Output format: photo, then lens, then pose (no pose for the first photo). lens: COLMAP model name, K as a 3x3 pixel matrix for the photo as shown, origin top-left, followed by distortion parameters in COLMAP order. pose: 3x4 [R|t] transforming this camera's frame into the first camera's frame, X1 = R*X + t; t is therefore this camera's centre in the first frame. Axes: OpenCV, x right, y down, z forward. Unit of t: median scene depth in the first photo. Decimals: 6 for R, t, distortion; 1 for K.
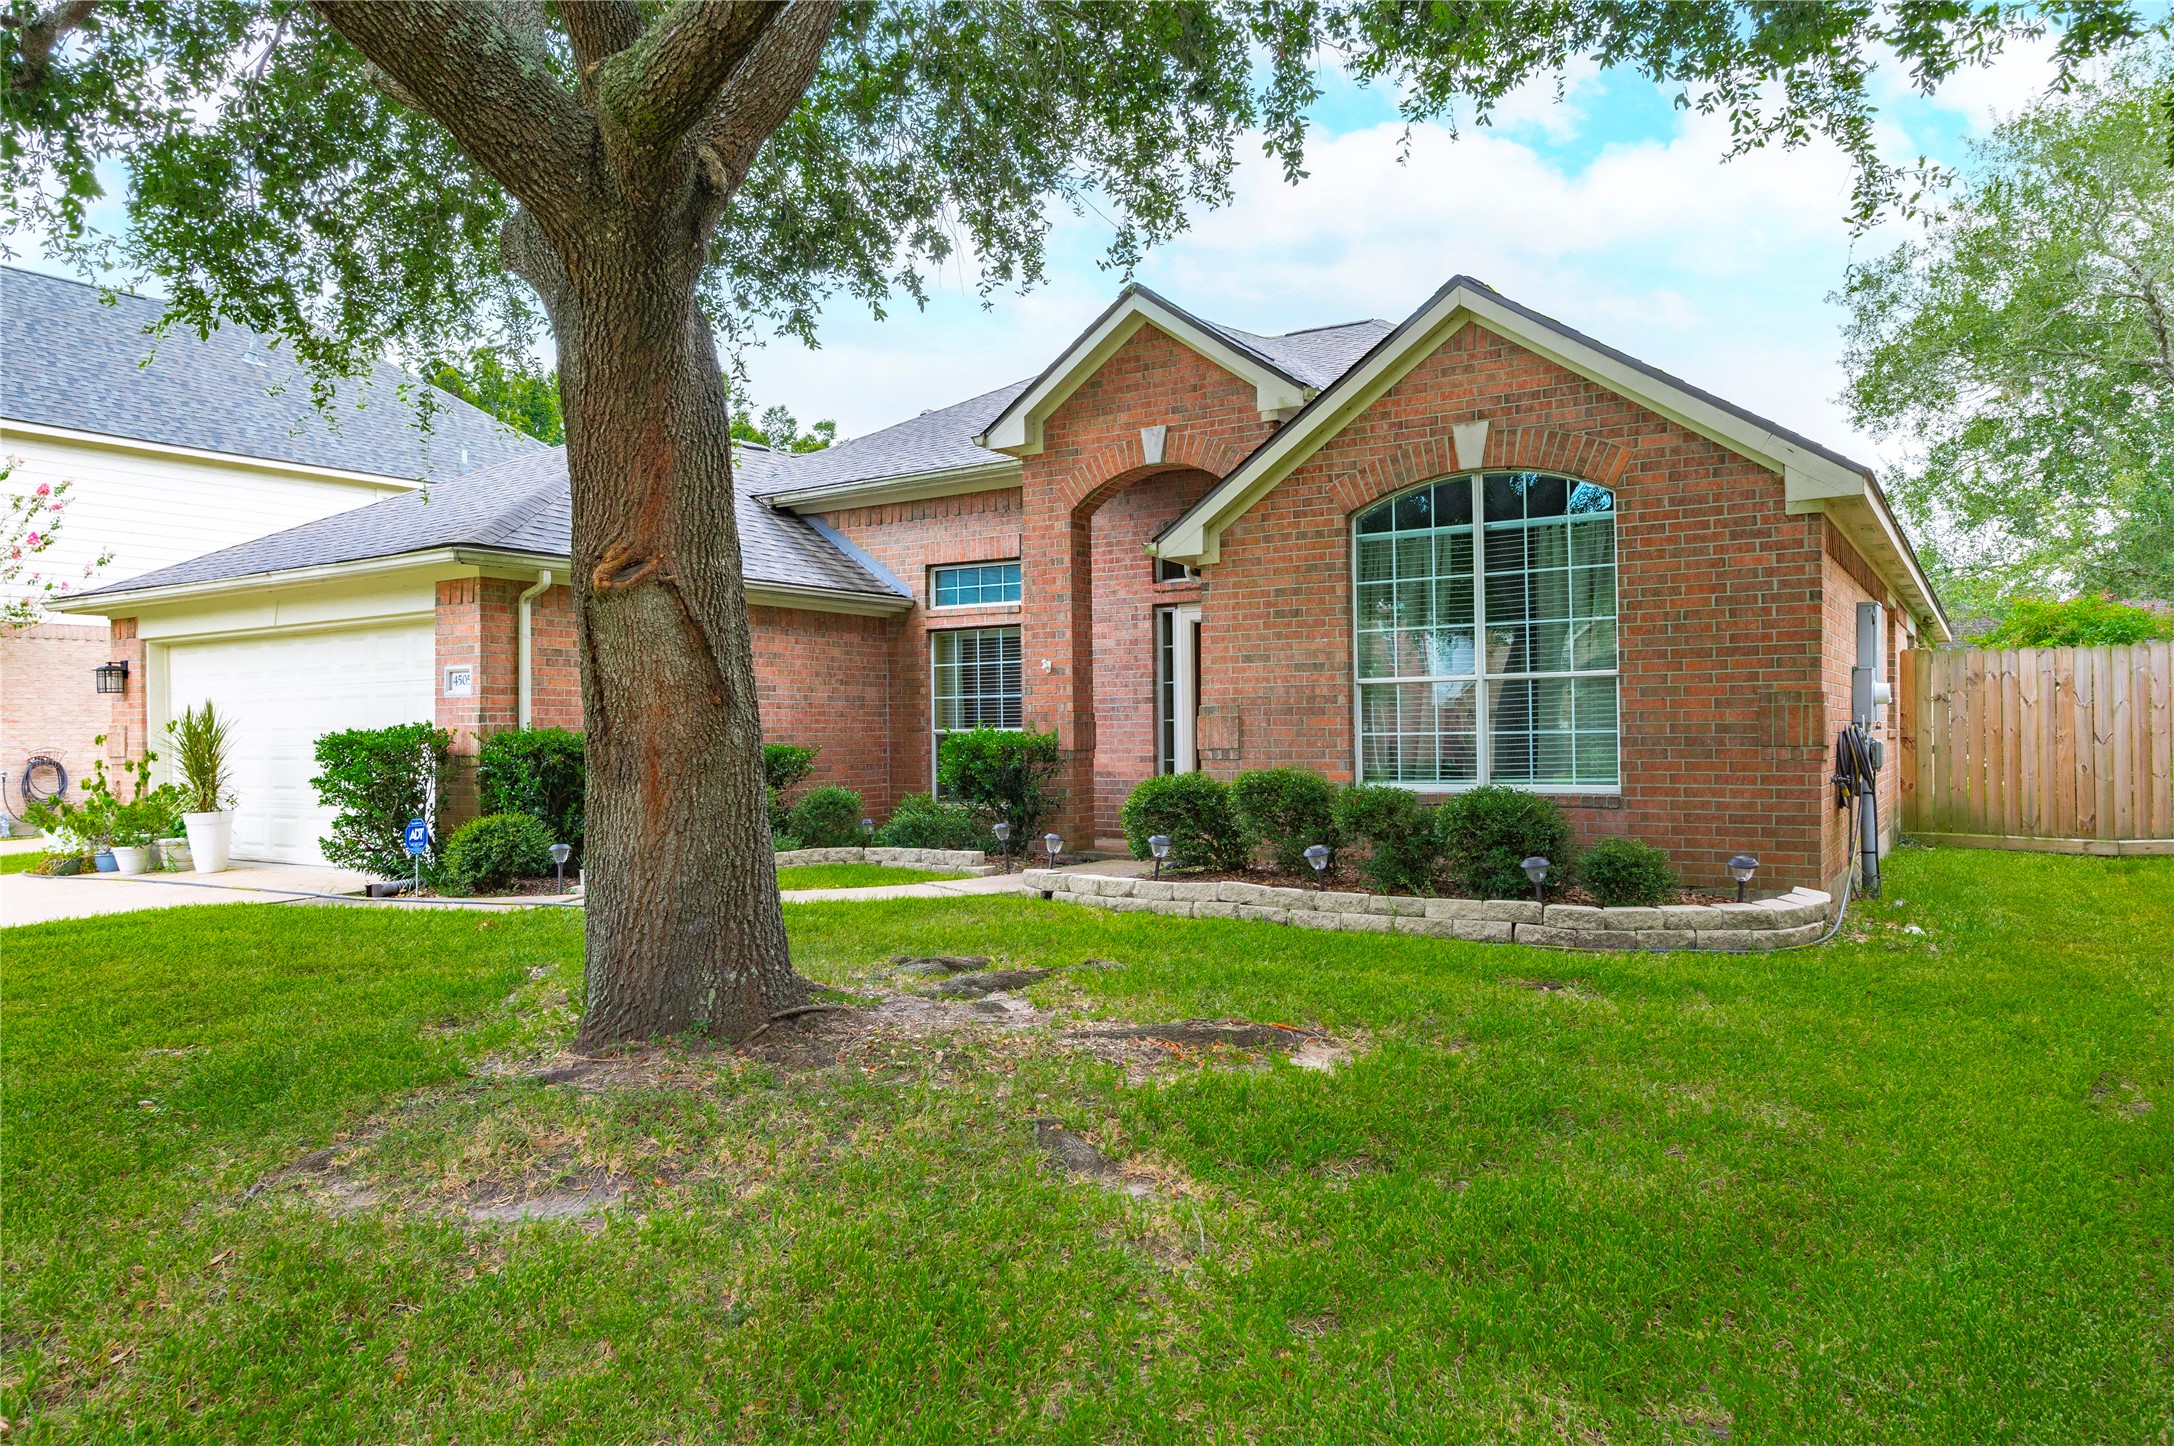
lens RADIAL K [[1403.2, 0, 1093.5], [0, 1403.2, 721.7], [0, 0, 1]] dist [-0.001787, 0.000488]
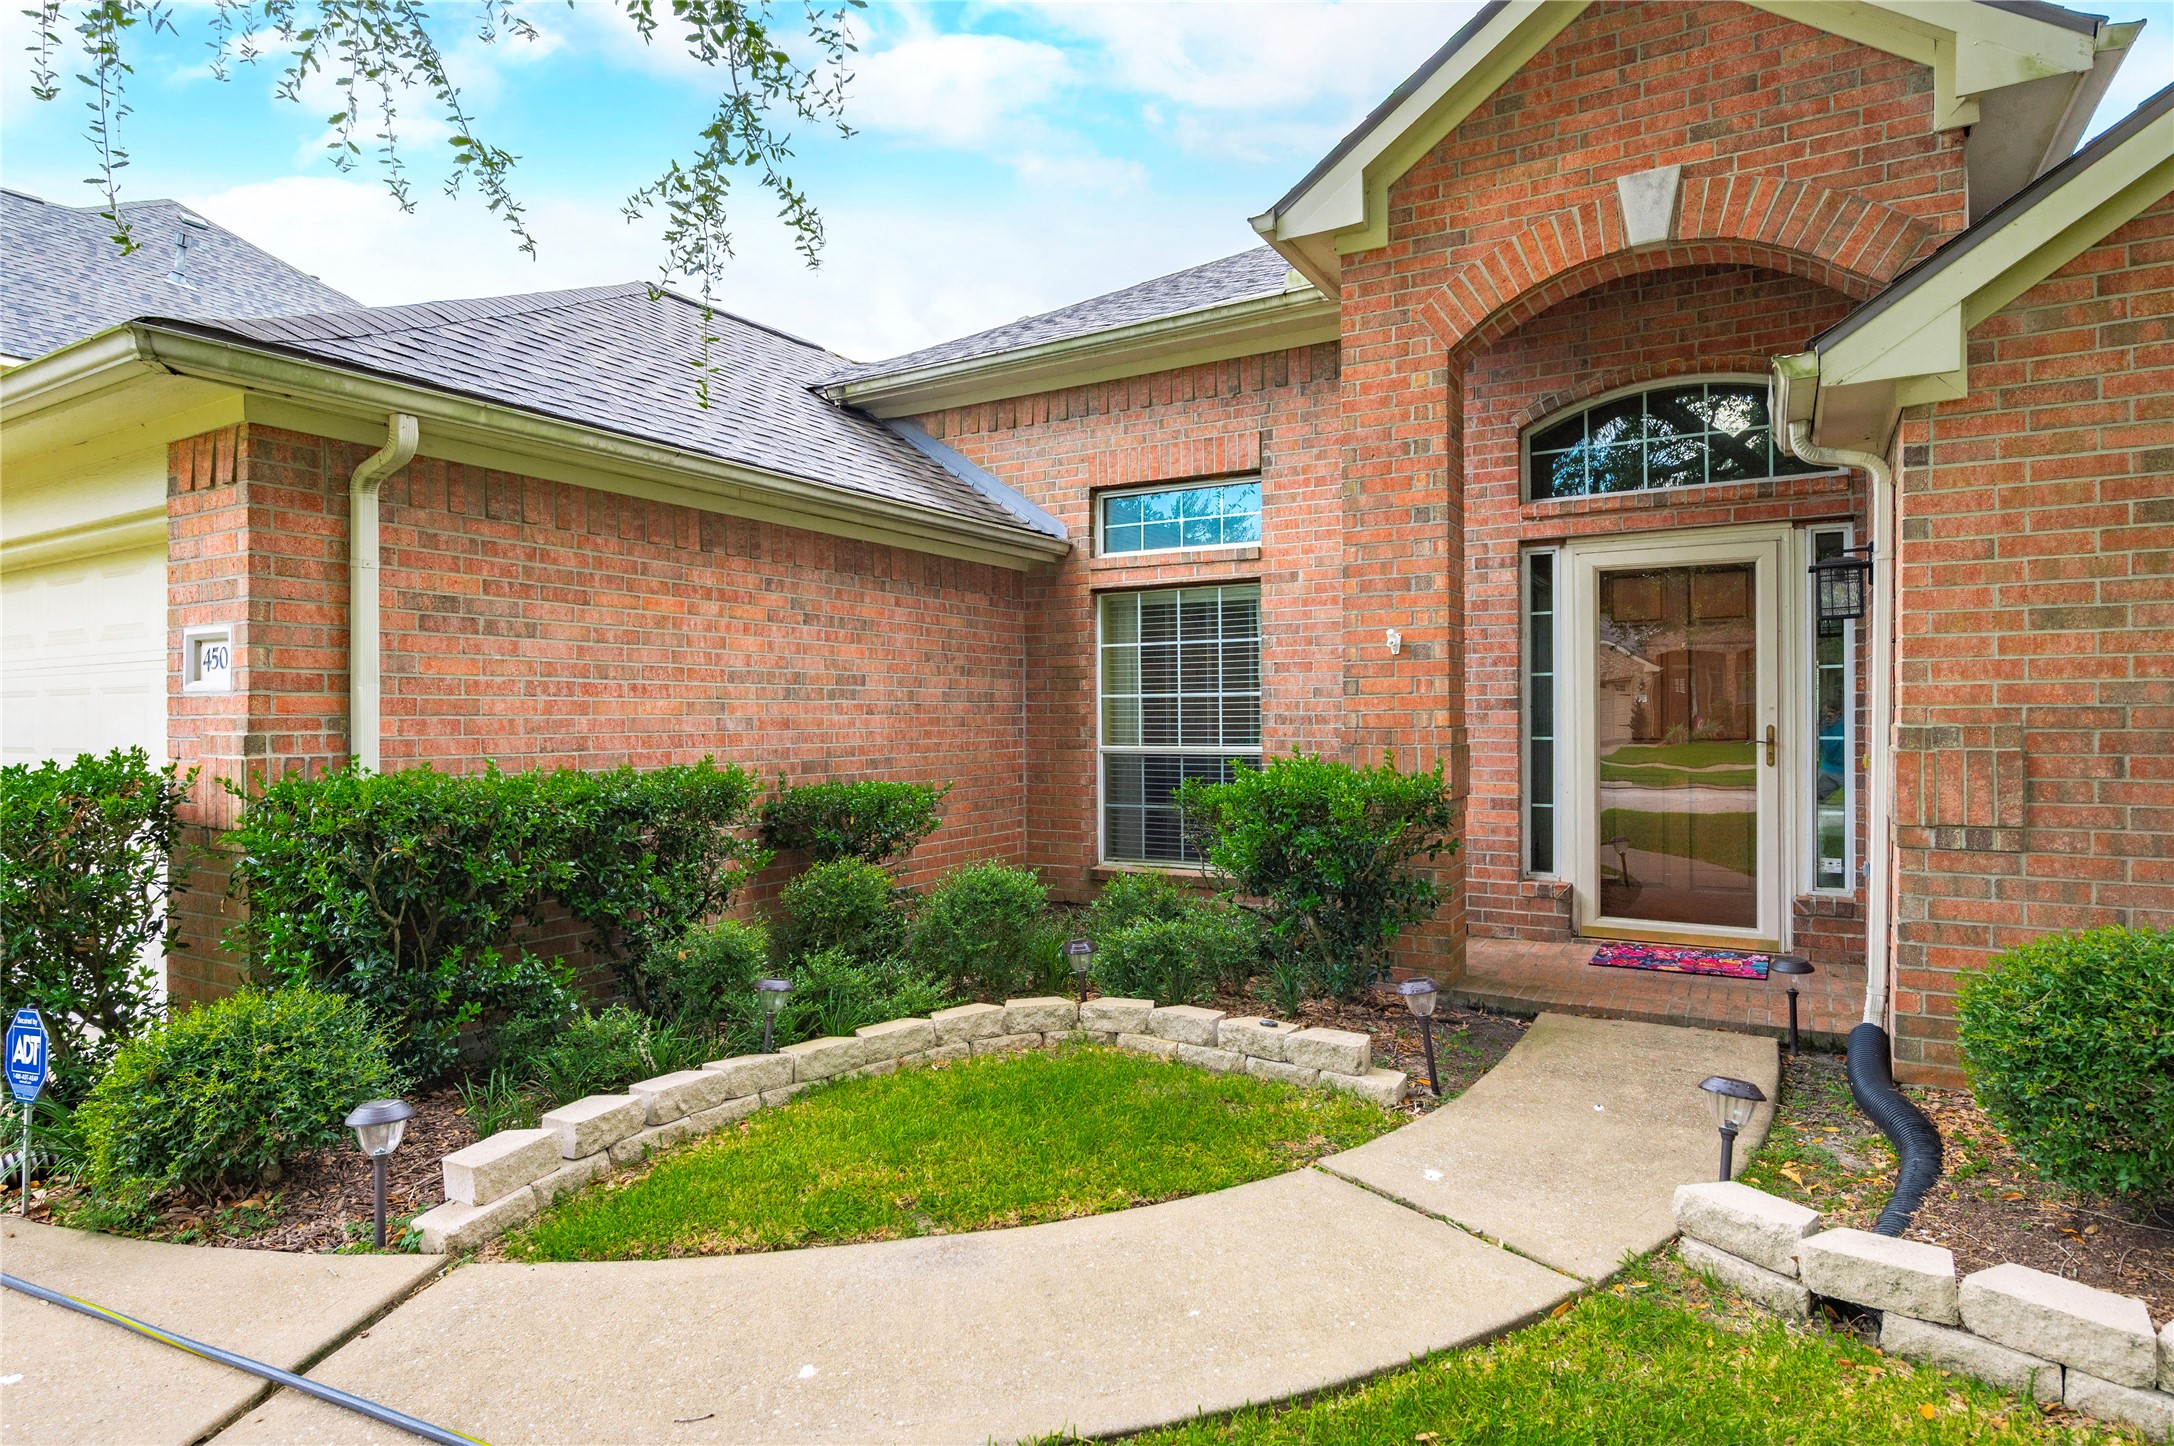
lens RADIAL K [[1143.0, 0, 1080.2], [0, 1143.0, 723.0], [0, 0, 1]] dist [-0.013010, 0.003061]
pose [[0.999176, 0.004246, 0.040358, -0.170688], [-0.004781, 0.999902, 0.013169, -0.013710], [-0.040298, -0.013351, 0.999099, 0.567125]]
